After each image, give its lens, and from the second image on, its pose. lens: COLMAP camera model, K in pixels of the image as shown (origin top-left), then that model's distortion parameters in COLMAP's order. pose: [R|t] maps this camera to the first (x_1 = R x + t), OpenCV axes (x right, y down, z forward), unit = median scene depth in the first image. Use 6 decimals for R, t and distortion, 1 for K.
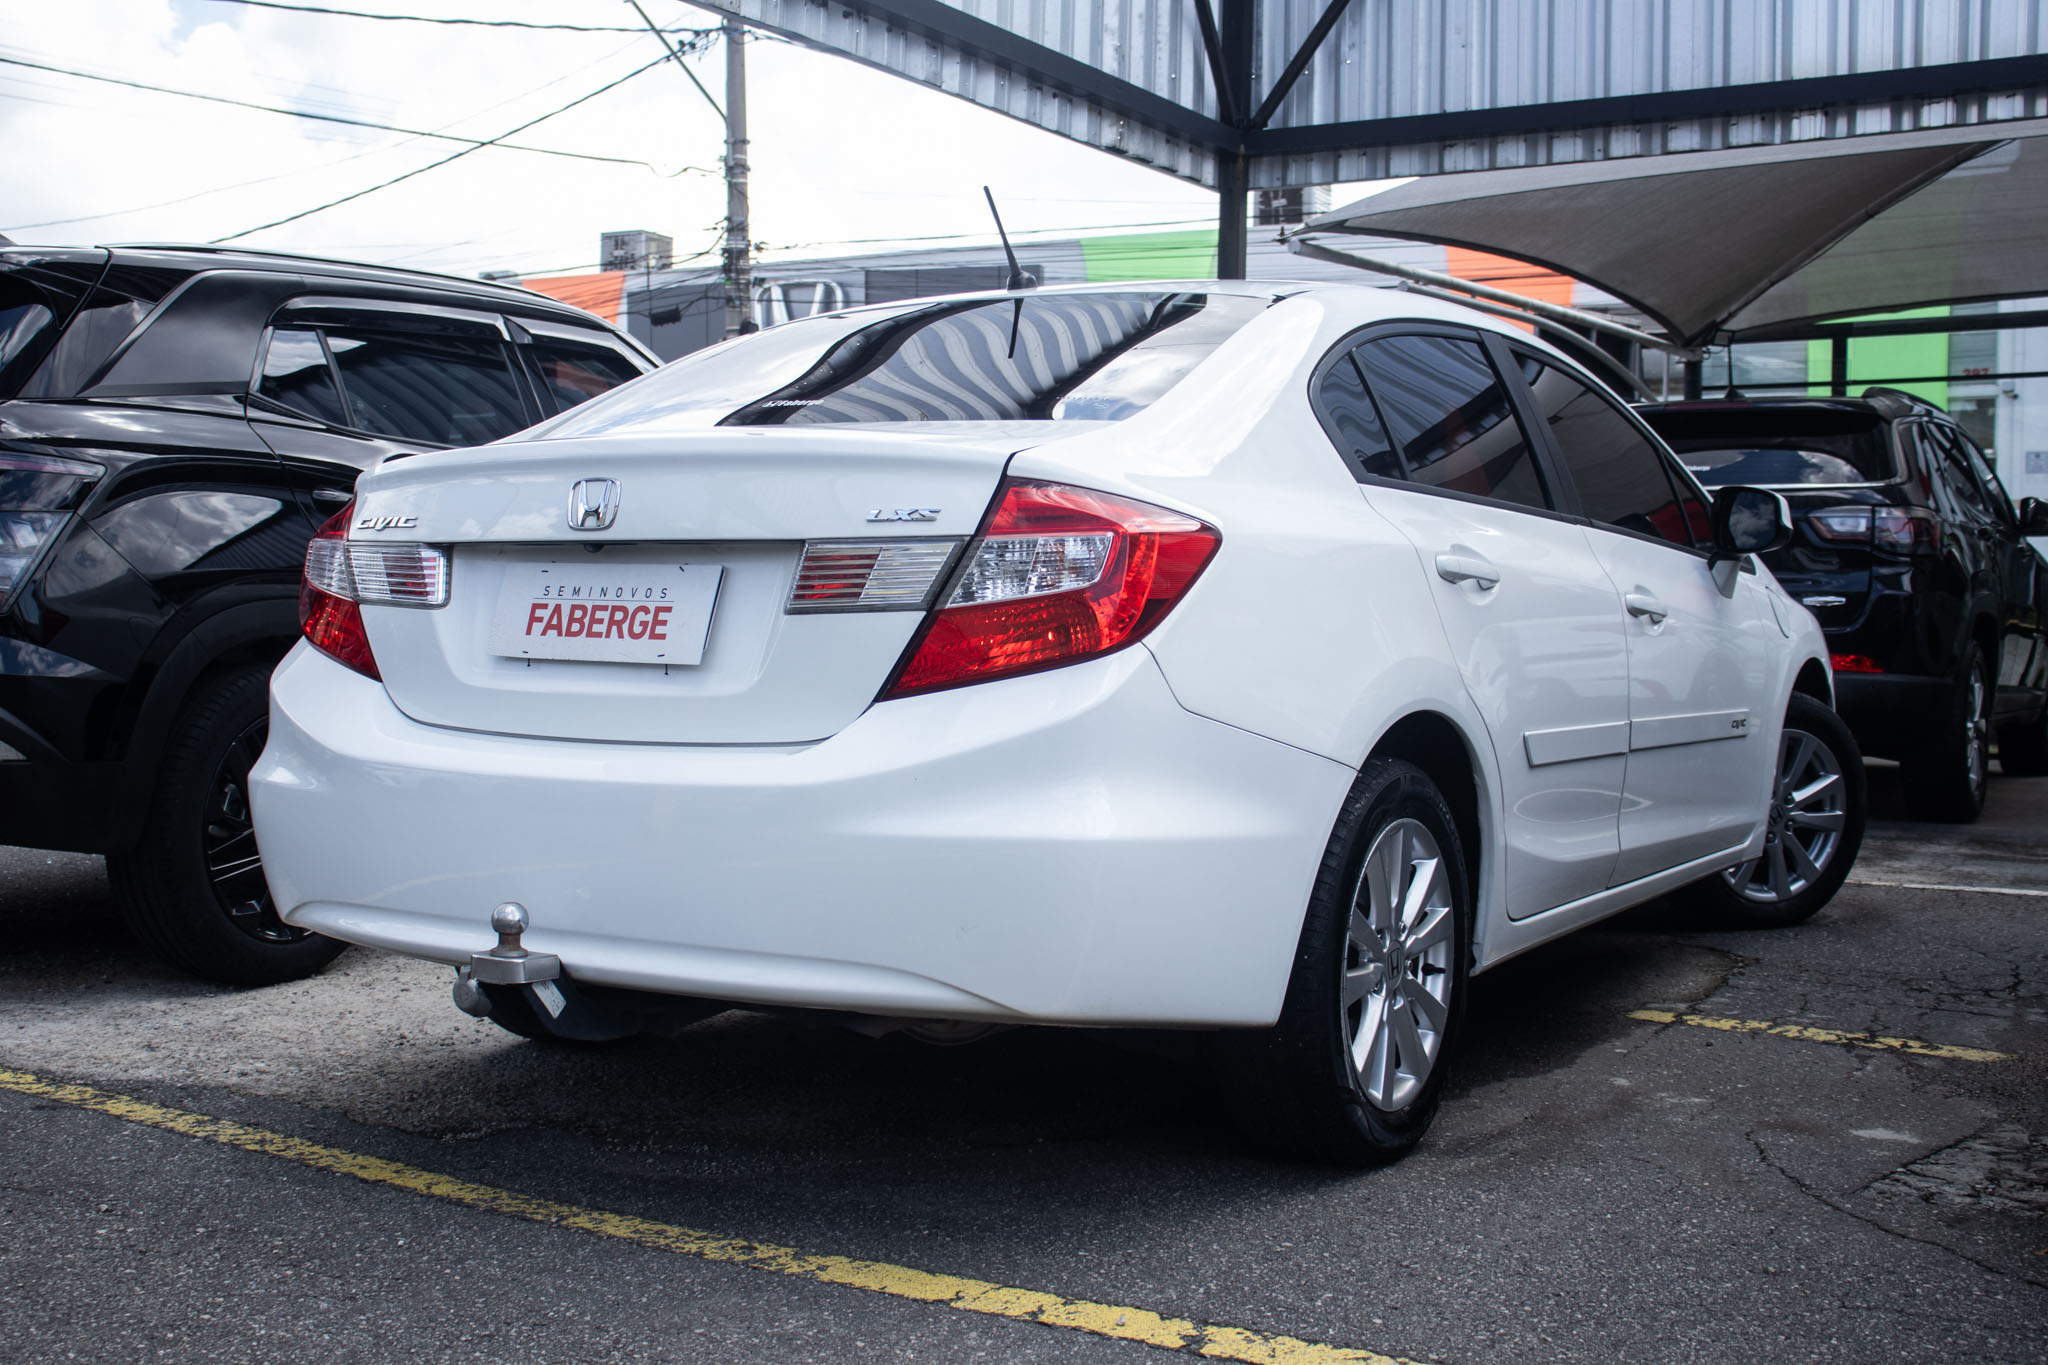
lens RADIAL K [[2409.7, 0, 1026.7], [0, 2409.7, 684.1], [0, 0, 1]] dist [-0.085466, 0.000000]
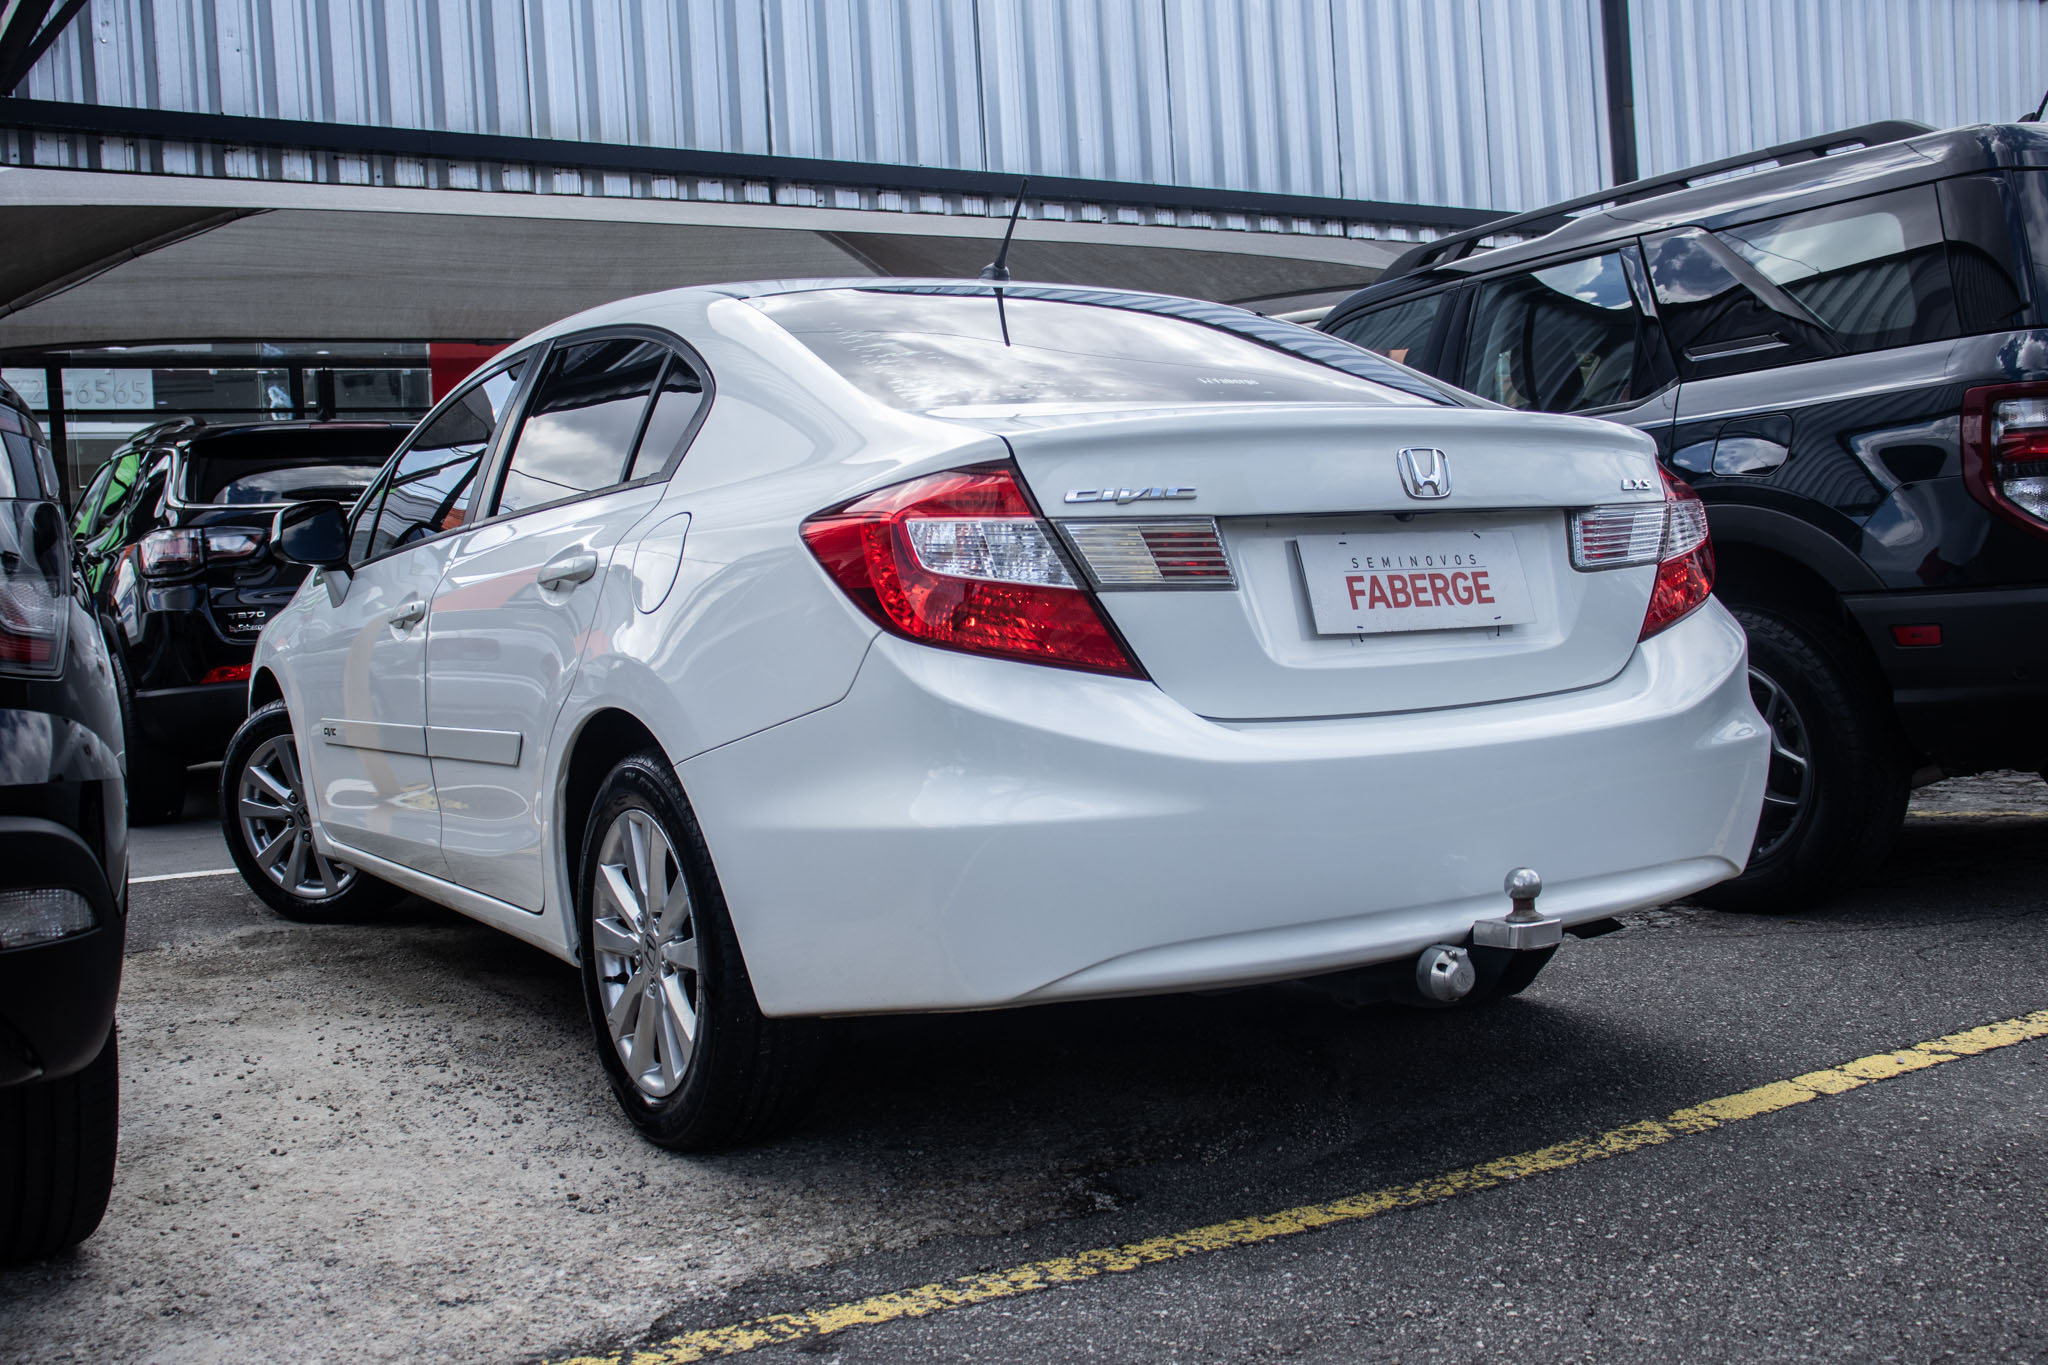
lens RADIAL K [[2170.2, 0, 1024.0], [0, 2170.2, 678.1], [0, 0, 1]] dist [-0.021401, 0.000000]
pose [[0.412516, -0.066807, 0.908497, -1.020491], [0.083210, 0.995901, 0.035452, -0.033653], [-0.907142, 0.060972, 0.416384, 0.733791]]
